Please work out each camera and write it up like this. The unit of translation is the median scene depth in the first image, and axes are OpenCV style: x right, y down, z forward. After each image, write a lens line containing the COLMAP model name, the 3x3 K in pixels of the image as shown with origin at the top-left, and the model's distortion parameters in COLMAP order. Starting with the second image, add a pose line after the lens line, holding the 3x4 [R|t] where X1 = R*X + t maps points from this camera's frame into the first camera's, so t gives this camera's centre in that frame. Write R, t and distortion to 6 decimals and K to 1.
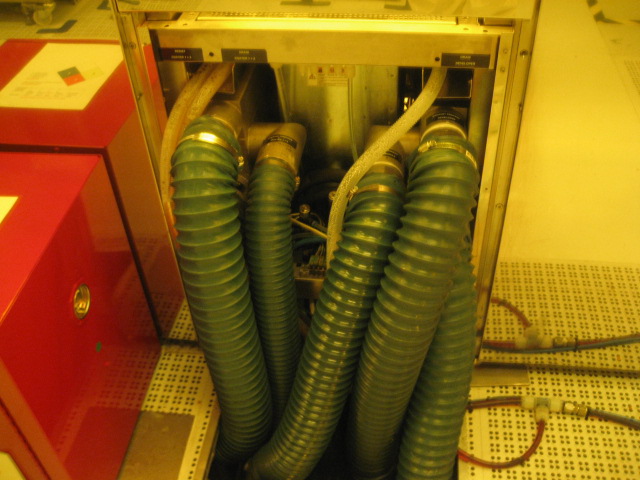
lens RADIAL K [[661.0, 0, 320.0], [0, 661.0, 240.0], [0, 0, 1]] dist [-0.160803, 0.199653]
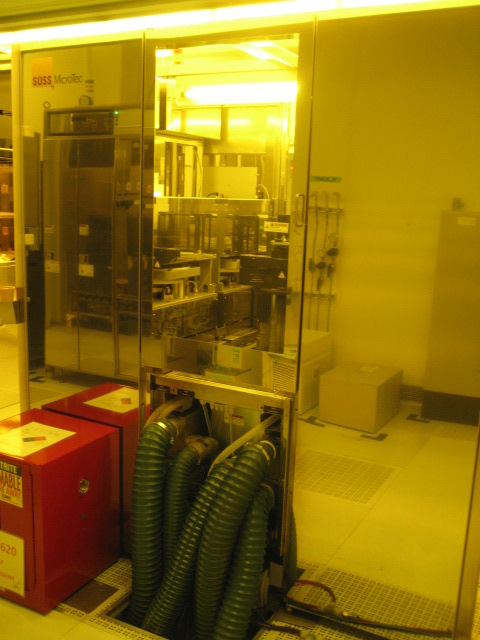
lens RADIAL K [[661.0, 0, 242.9], [0, 661.0, 322.9], [0, 0, 1]] dist [-0.160803, 0.199653]
pose [[0.932615, 0.132487, -0.335673, 0.776494], [-0.292995, 0.821009, -0.489998, 0.563533], [0.210673, 0.555330, 0.804503, -0.915861]]
